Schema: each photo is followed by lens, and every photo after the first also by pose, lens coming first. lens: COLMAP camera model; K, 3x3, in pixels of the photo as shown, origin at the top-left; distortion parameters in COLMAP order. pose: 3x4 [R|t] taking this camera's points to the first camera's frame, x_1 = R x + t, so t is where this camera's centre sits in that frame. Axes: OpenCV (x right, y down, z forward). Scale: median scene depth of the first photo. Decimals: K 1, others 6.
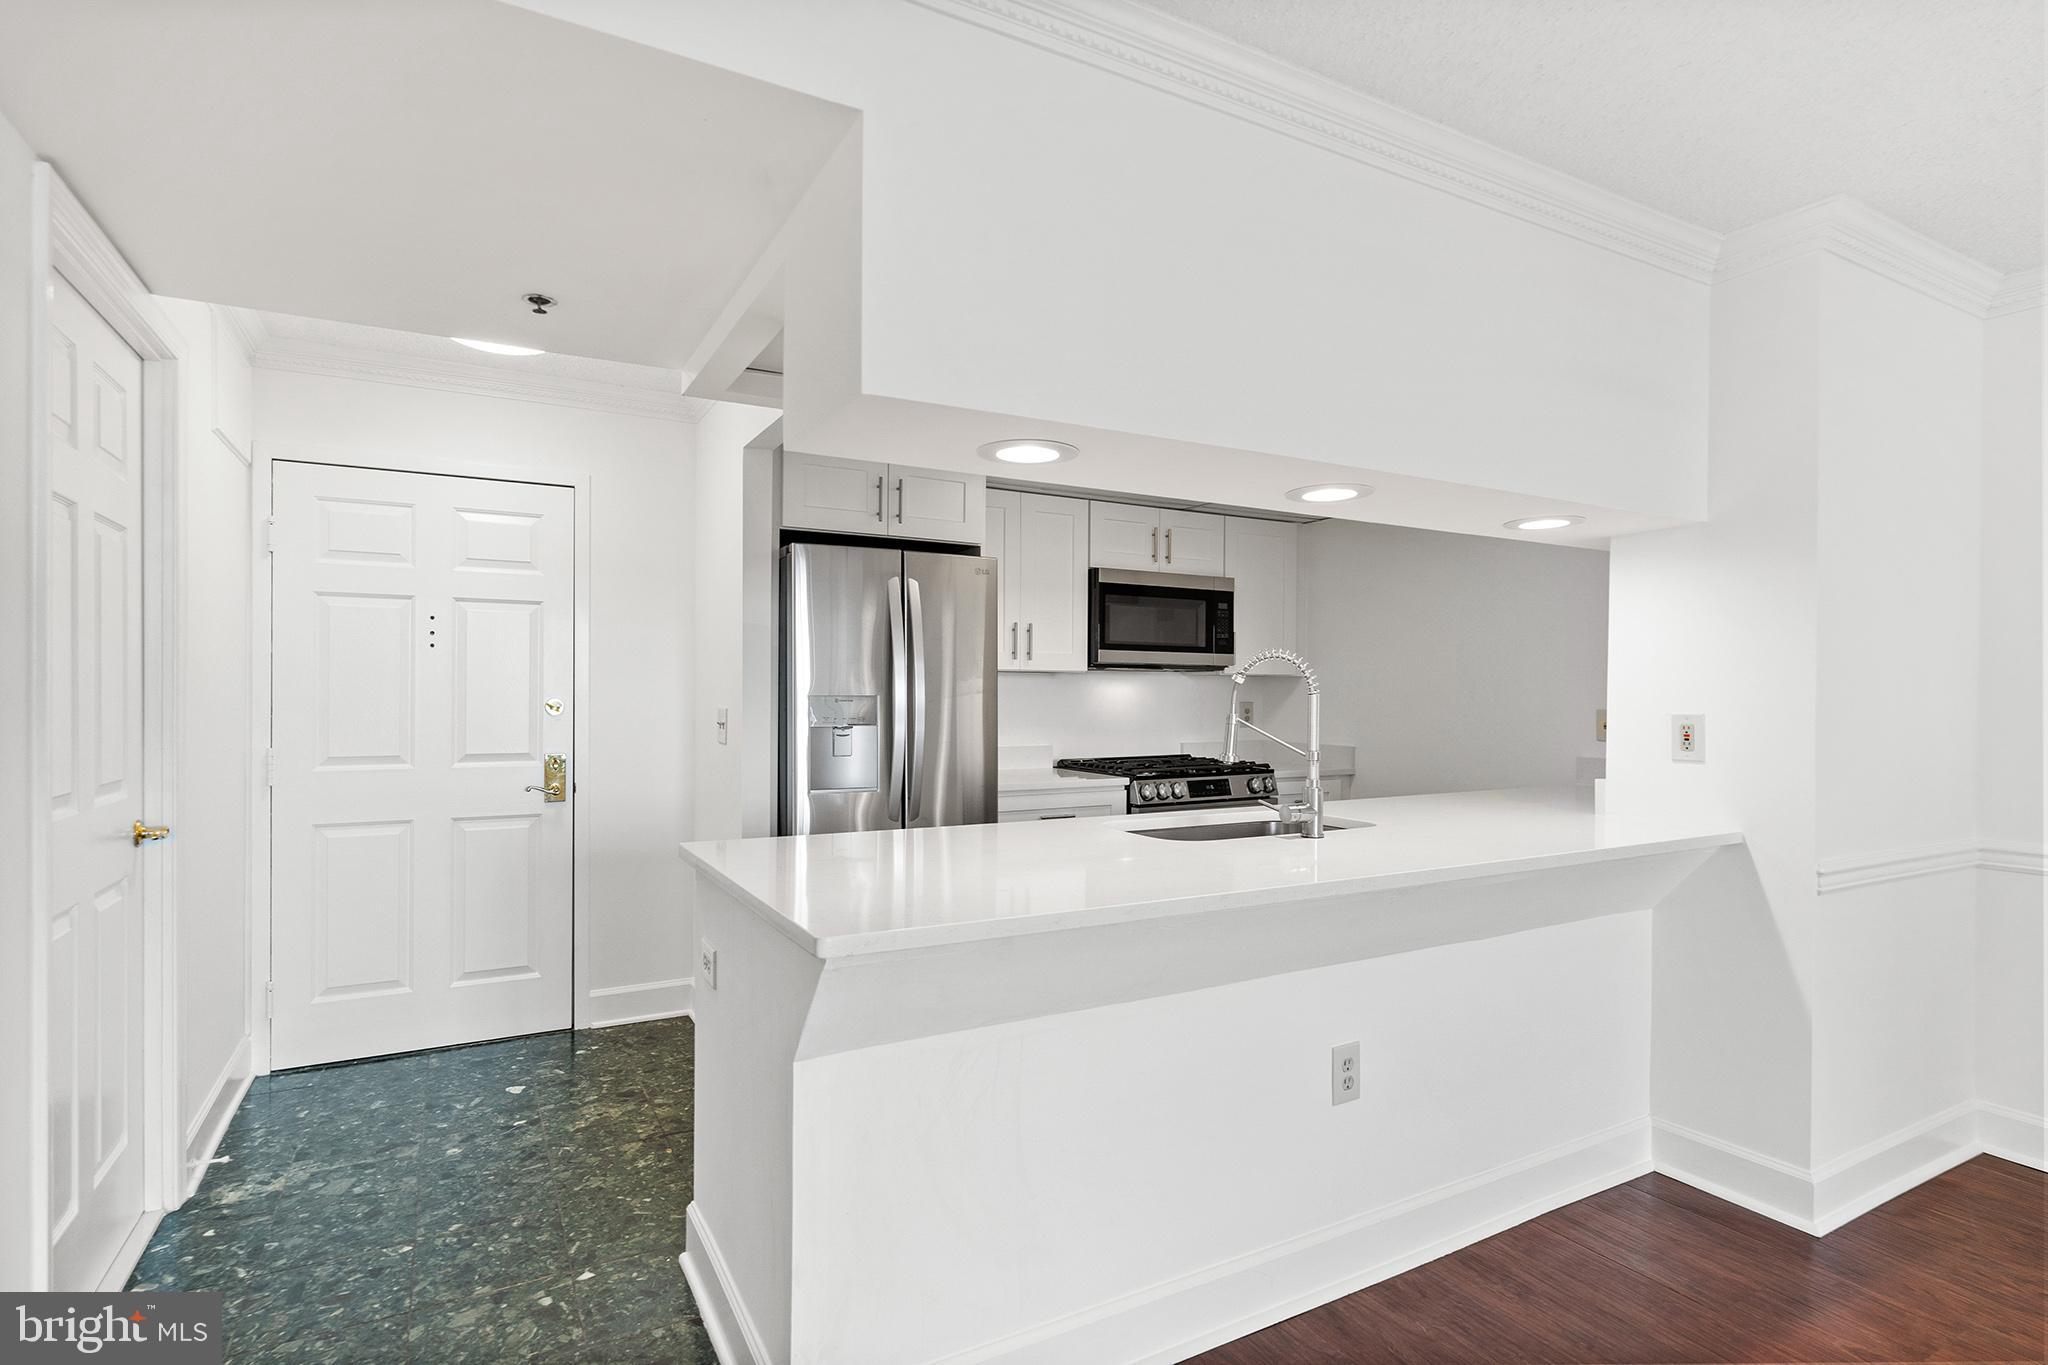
lens RADIAL K [[1046.2, 0, 1017.8], [0, 1046.2, 691.8], [0, 0, 1]] dist [-0.001344, 0.000362]
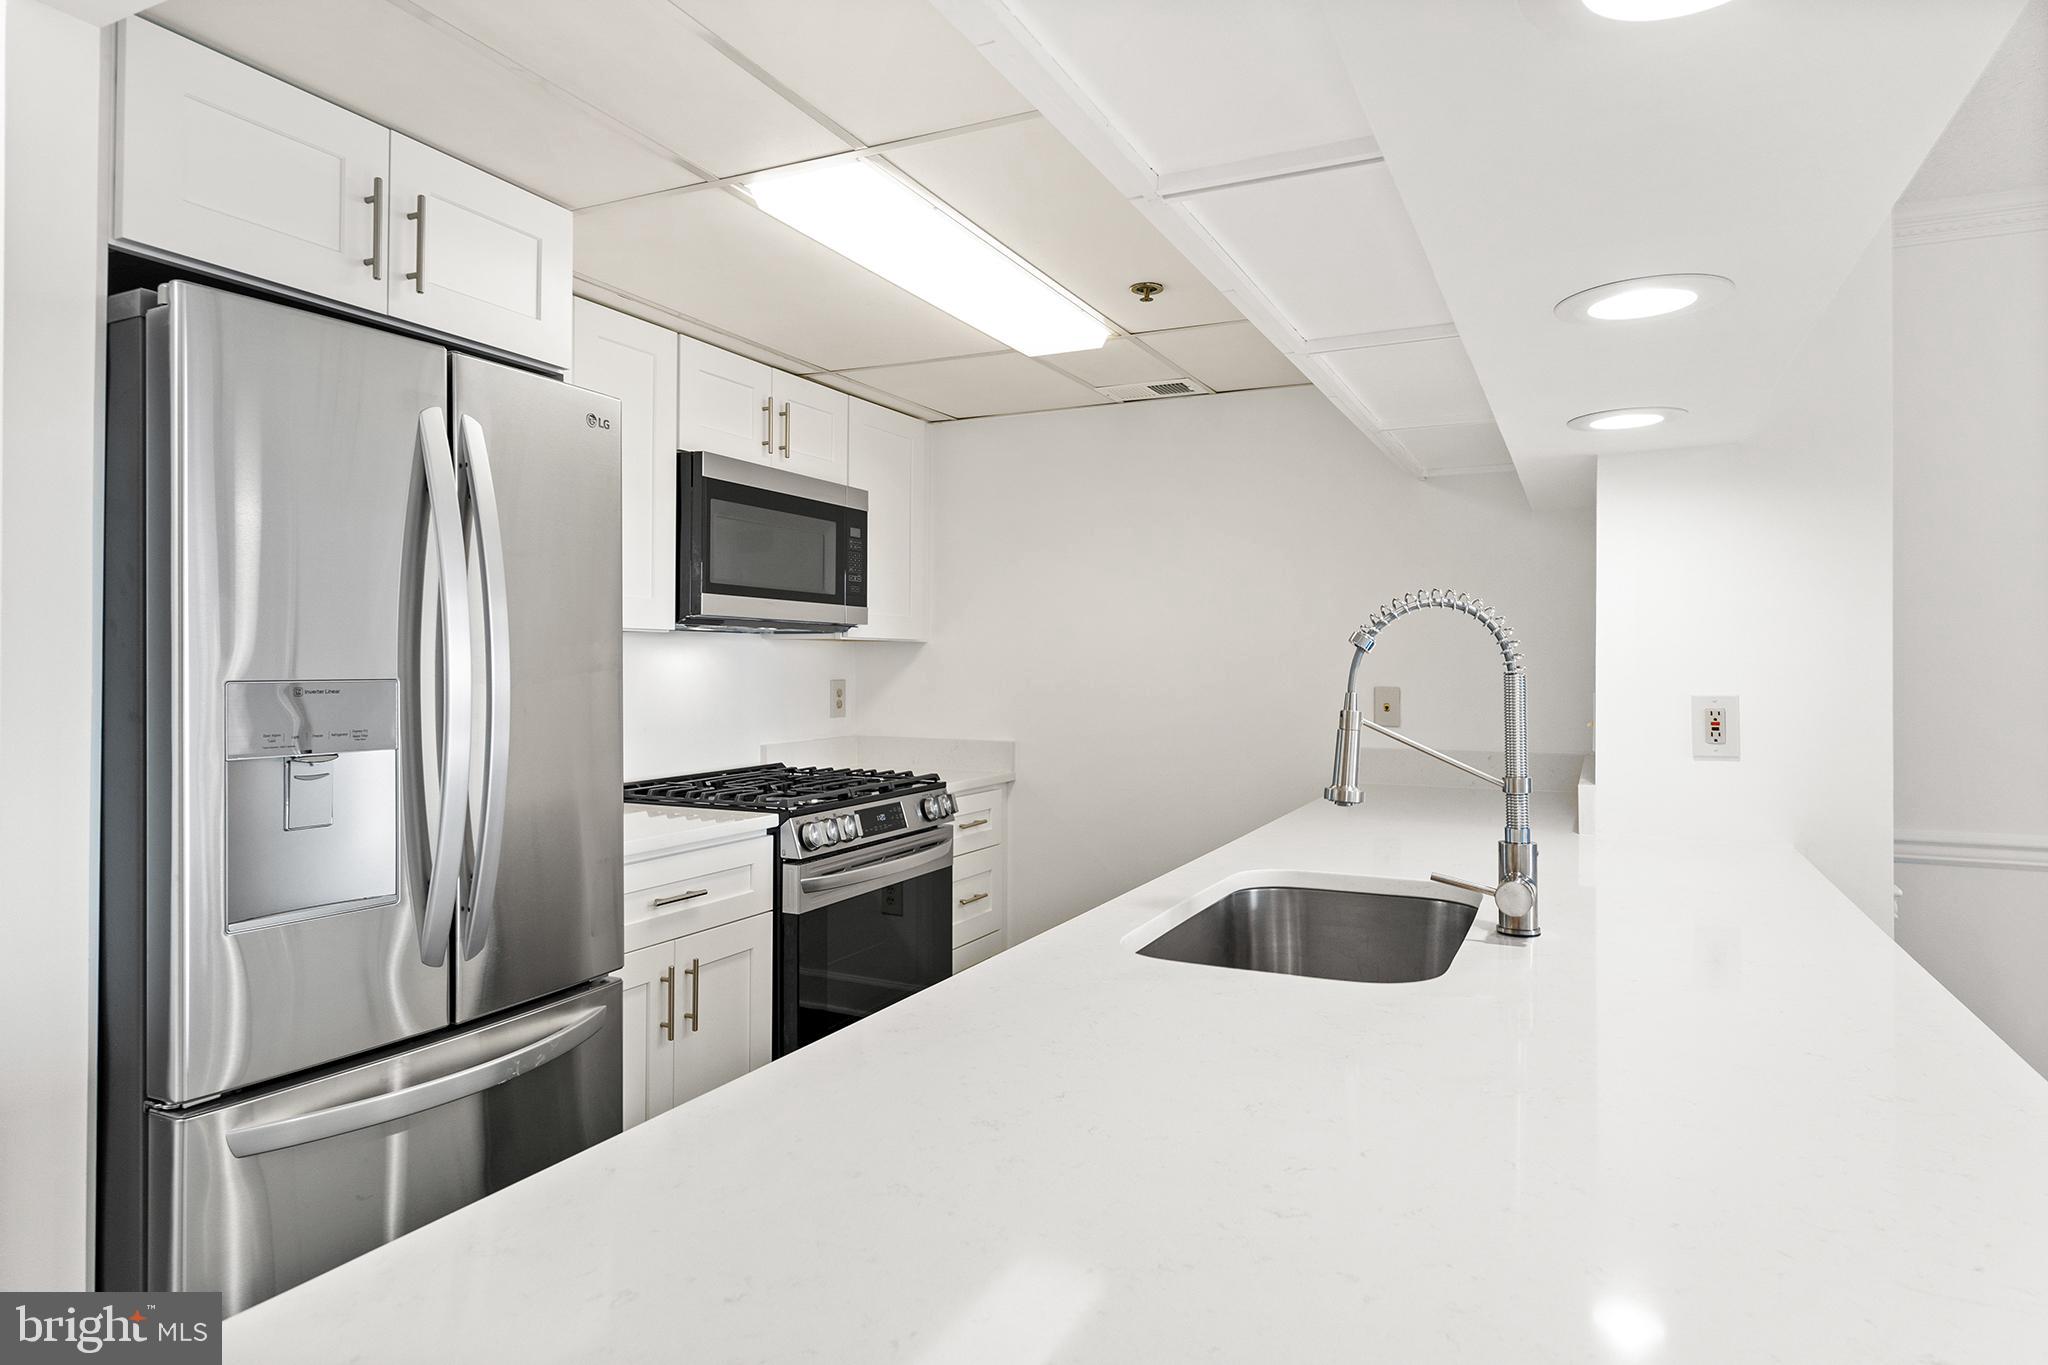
lens RADIAL K [[1211.6, 0, 1019.8], [0, 1211.6, 657.1], [0, 0, 1]] dist [-0.017113, -0.000045]
pose [[0.819684, -0.001329, 0.572815, -0.161193], [0.003008, 0.999994, -0.001984, -0.003364], [-0.572809, 0.003349, 0.819682, 0.354115]]
